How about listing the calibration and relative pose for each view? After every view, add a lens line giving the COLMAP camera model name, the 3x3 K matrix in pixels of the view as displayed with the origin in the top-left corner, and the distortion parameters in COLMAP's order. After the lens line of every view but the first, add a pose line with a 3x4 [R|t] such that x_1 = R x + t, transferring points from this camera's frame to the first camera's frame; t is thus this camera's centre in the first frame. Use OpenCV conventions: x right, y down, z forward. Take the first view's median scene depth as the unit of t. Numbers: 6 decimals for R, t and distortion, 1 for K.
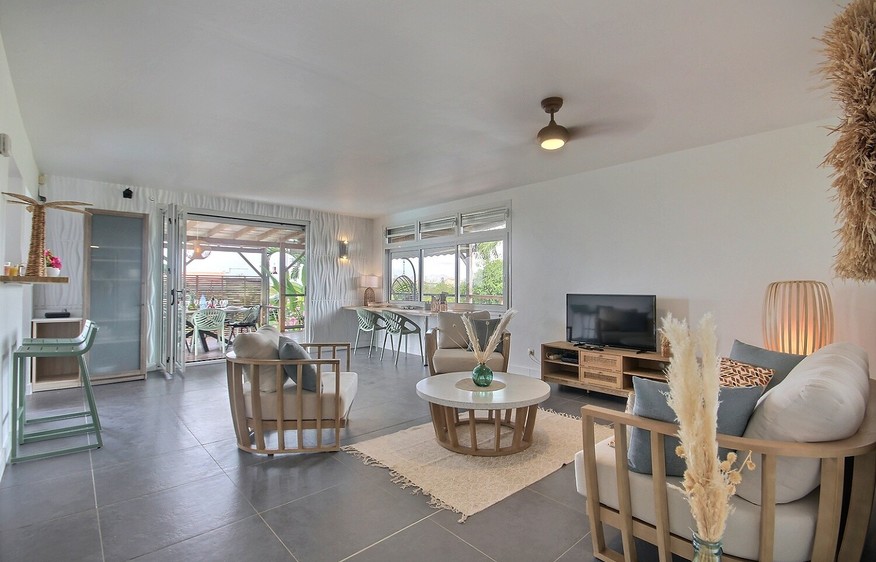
lens RADIAL K [[407.0, 0, 441.6], [0, 407.0, 282.6], [0, 0, 1]] dist [0.004124, -0.008338]
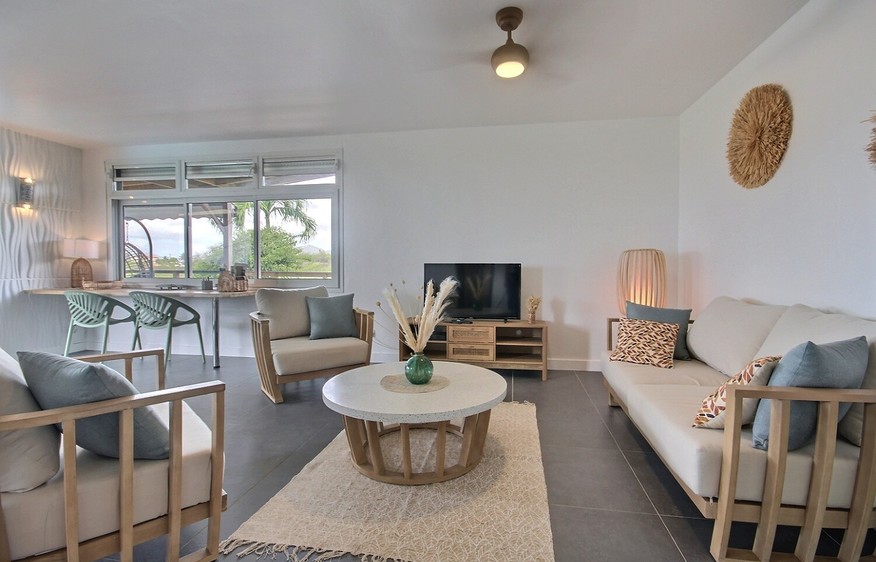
lens RADIAL K [[407.0, 0, 441.6], [0, 407.0, 282.6], [0, 0, 1]] dist [0.004124, -0.008338]
pose [[0.787379, -0.024851, 0.615968, -0.141375], [-0.006488, 0.998798, 0.048589, 0.016973], [-0.616435, -0.042255, 0.786271, 0.184016]]
